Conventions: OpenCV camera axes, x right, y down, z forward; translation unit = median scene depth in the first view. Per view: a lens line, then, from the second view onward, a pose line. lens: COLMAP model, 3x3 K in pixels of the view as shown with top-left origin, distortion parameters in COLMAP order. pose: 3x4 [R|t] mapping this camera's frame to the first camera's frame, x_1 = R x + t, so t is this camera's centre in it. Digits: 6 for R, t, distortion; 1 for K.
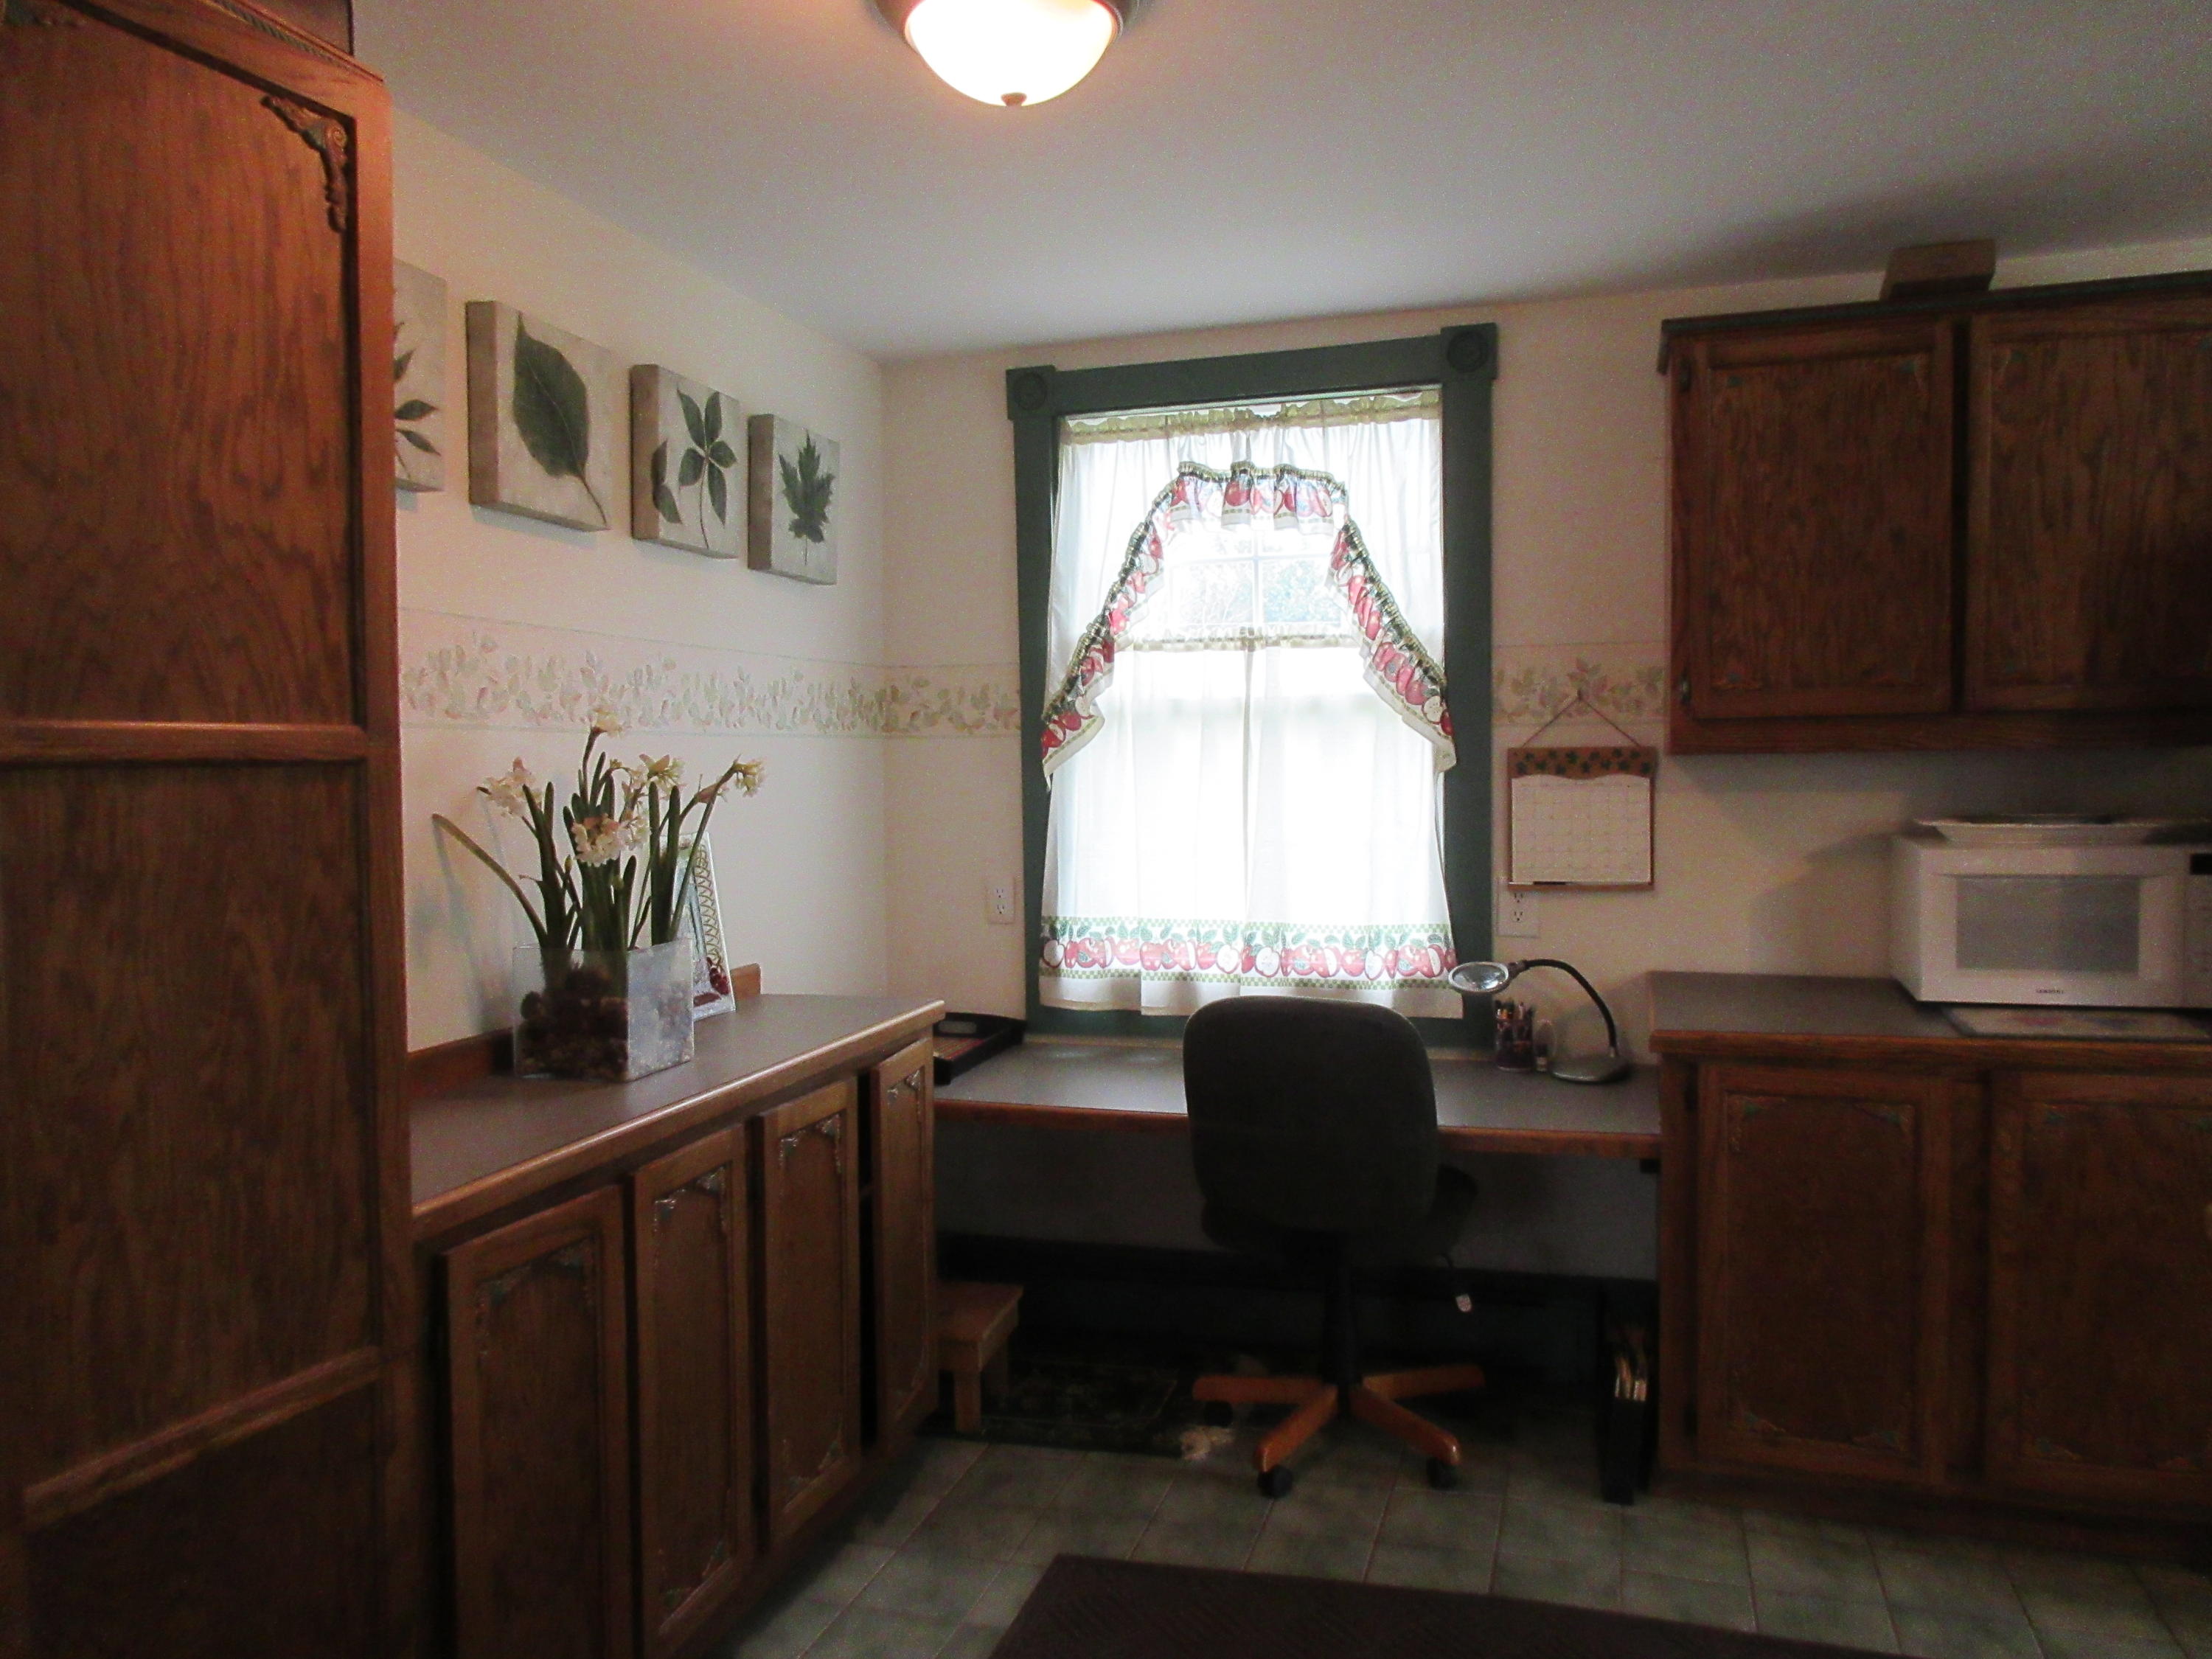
lens RADIAL K [[1666.1, 0, 1095.8], [0, 1666.1, 830.8], [0, 0, 1]] dist [0.021237, -0.013314]
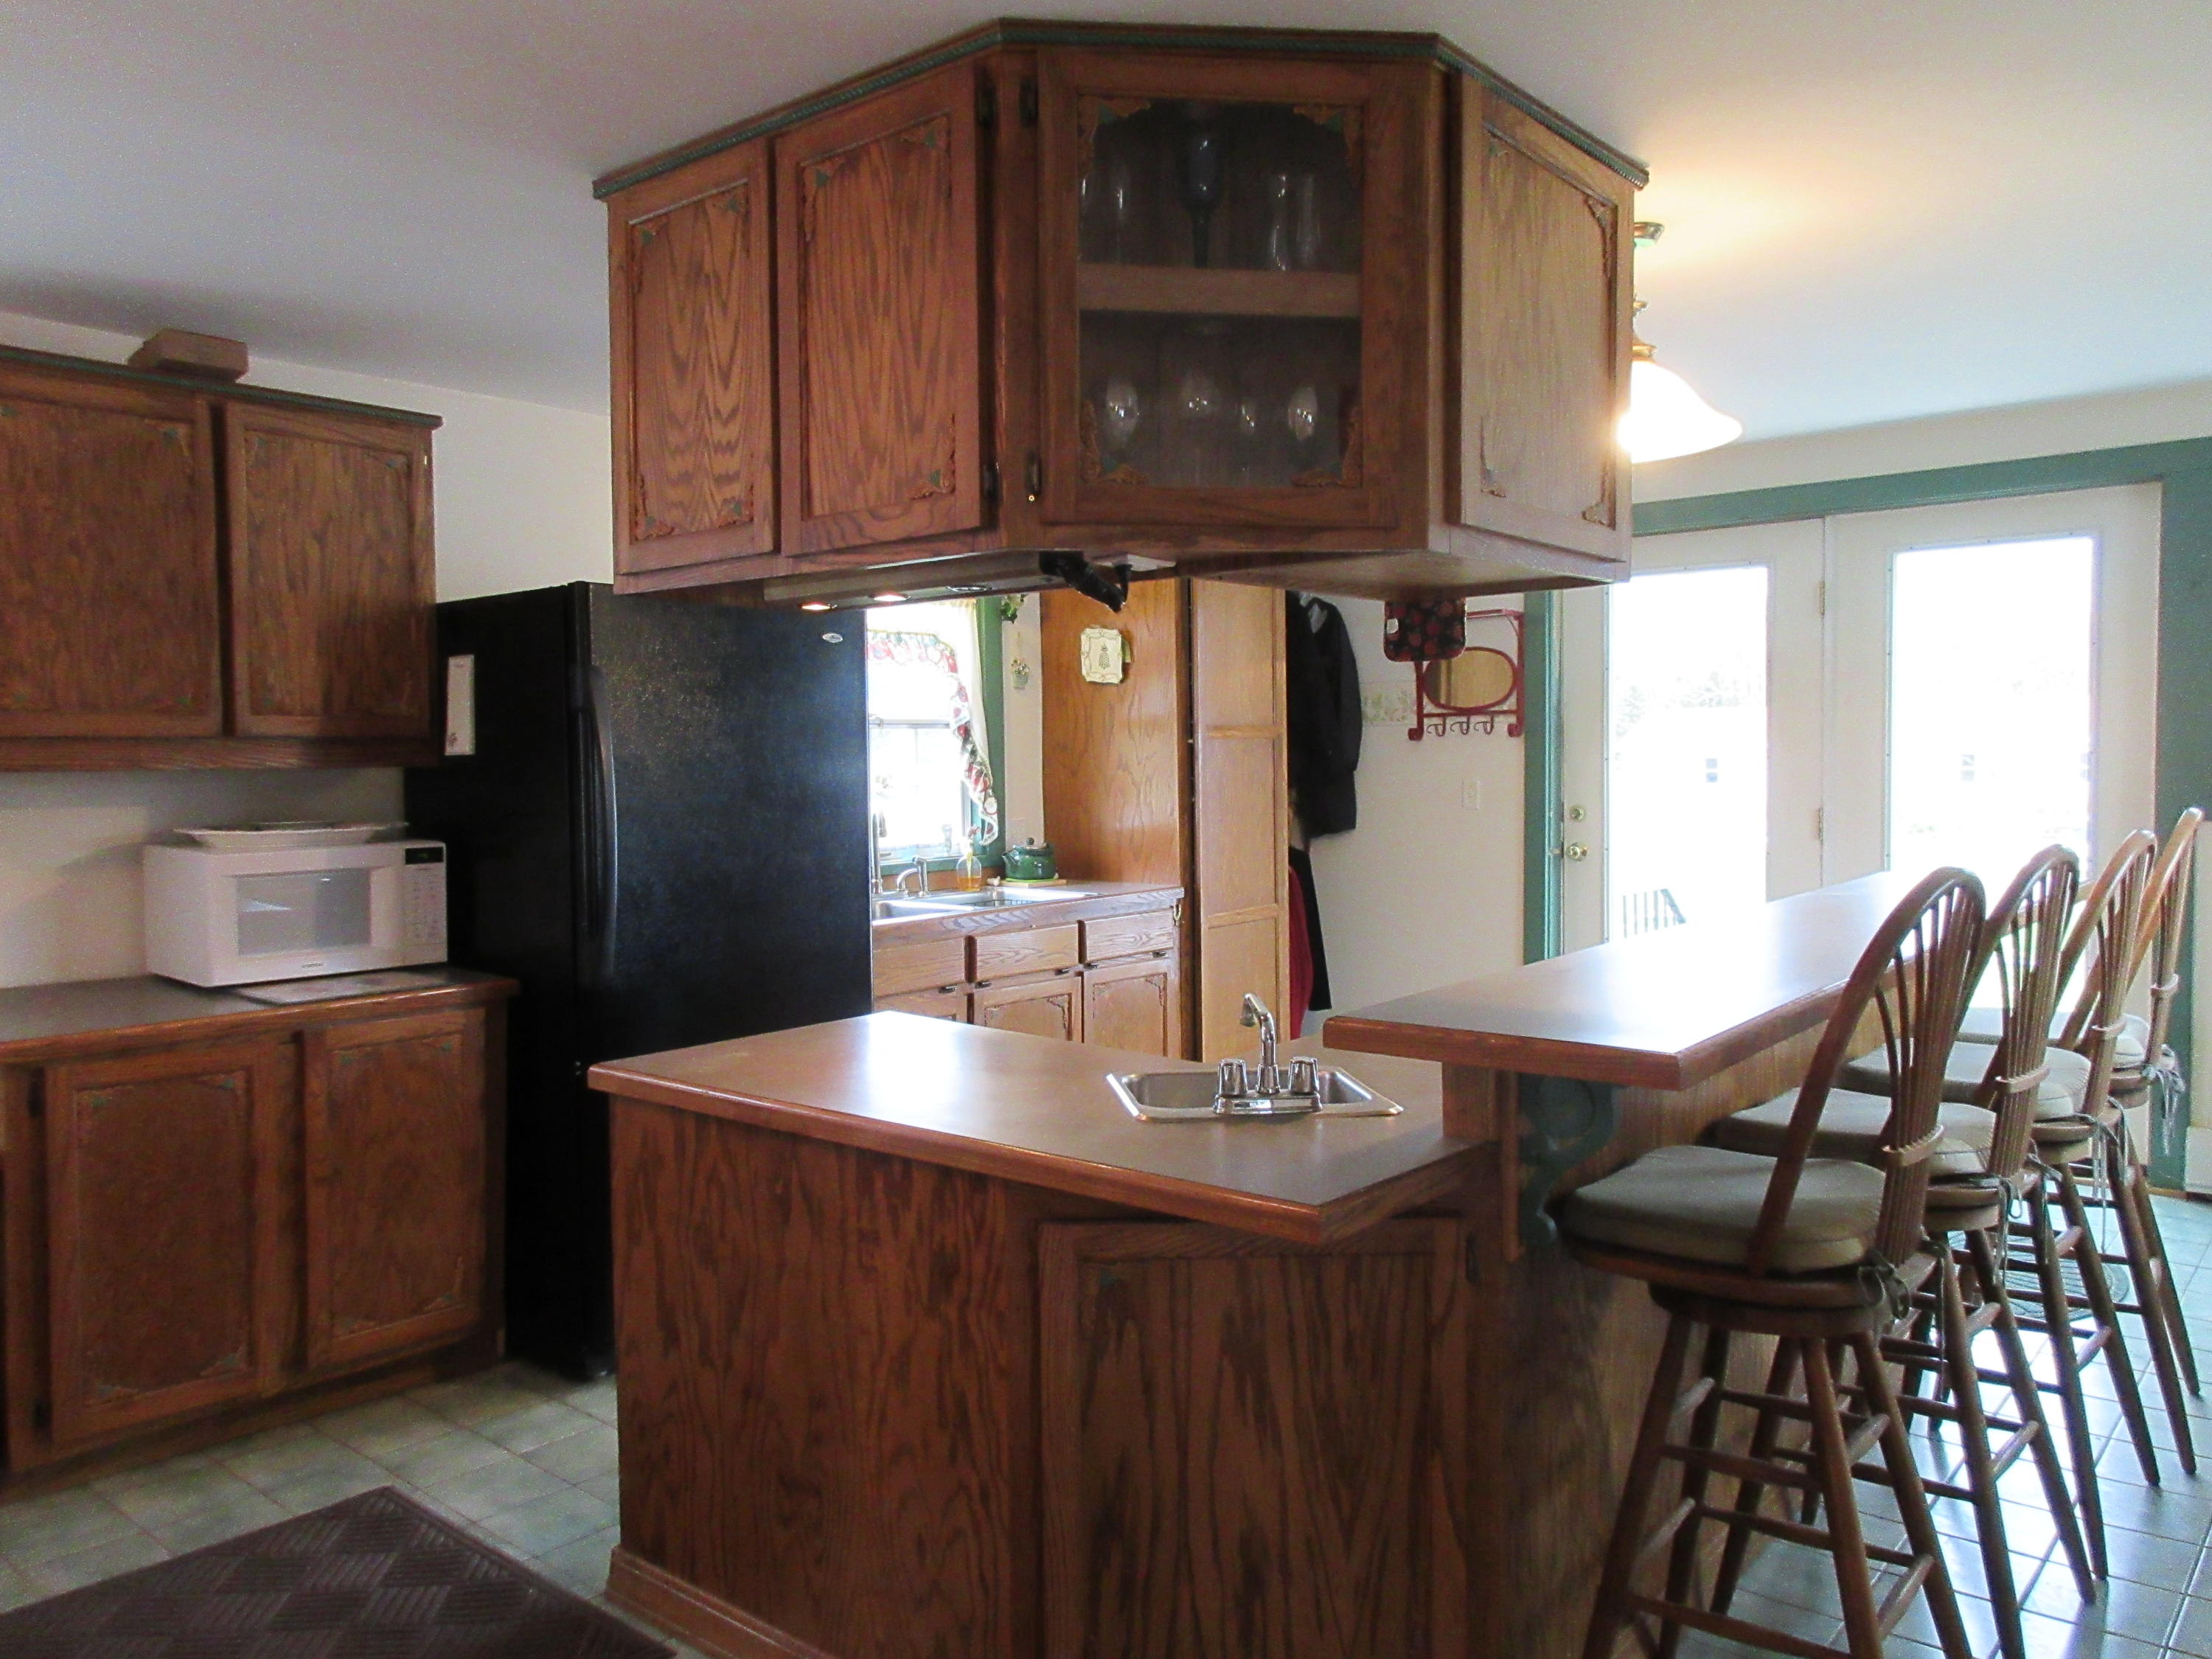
lens RADIAL K [[1666.1, 0, 1101.6], [0, 1666.1, 825.4], [0, 0, 1]] dist [0.021237, -0.013314]
pose [[0.390849, -0.024183, 0.920137, -0.339047], [0.038558, 0.999207, 0.009882, 0.003124], [-0.919647, 0.031617, 0.391472, -0.020027]]
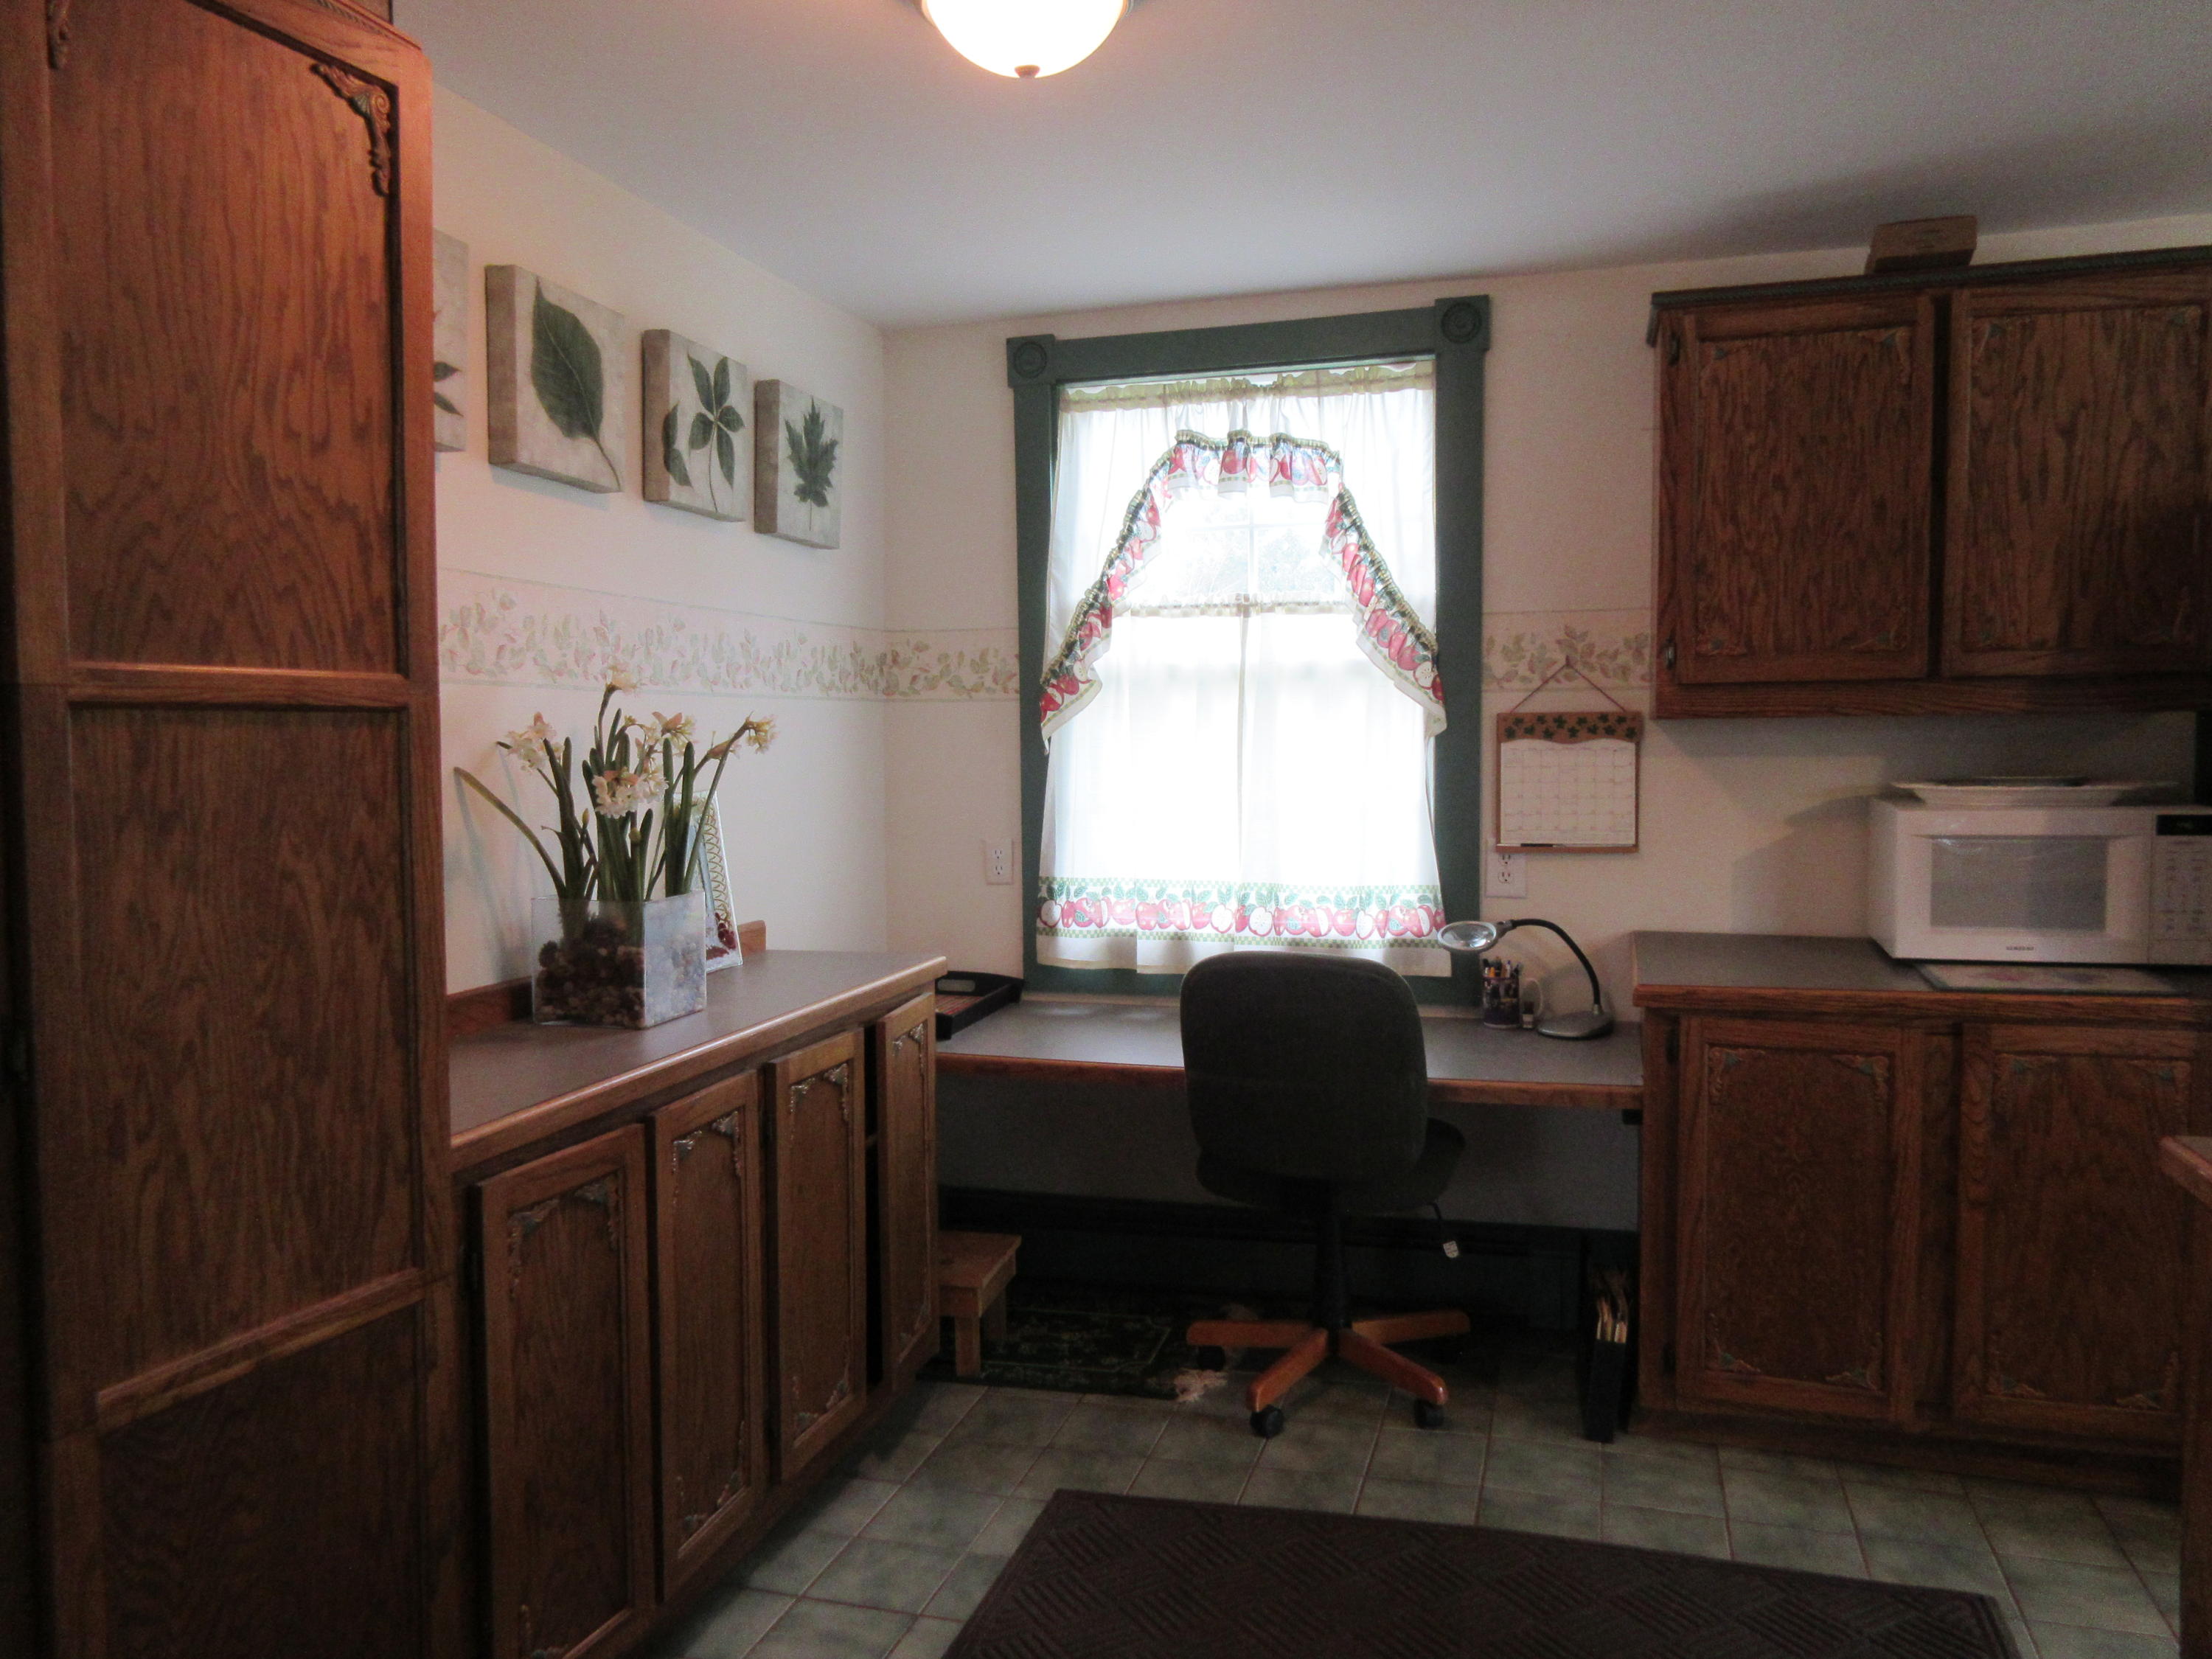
lens RADIAL K [[1666.1, 0, 1095.4], [0, 1666.1, 831.2], [0, 0, 1]] dist [0.021237, -0.013314]
pose [[0.999948, 0.003943, 0.009410, -0.010826], [-0.004088, 0.999872, 0.015443, 0.010146], [-0.009348, -0.015481, 0.999836, -0.026424]]
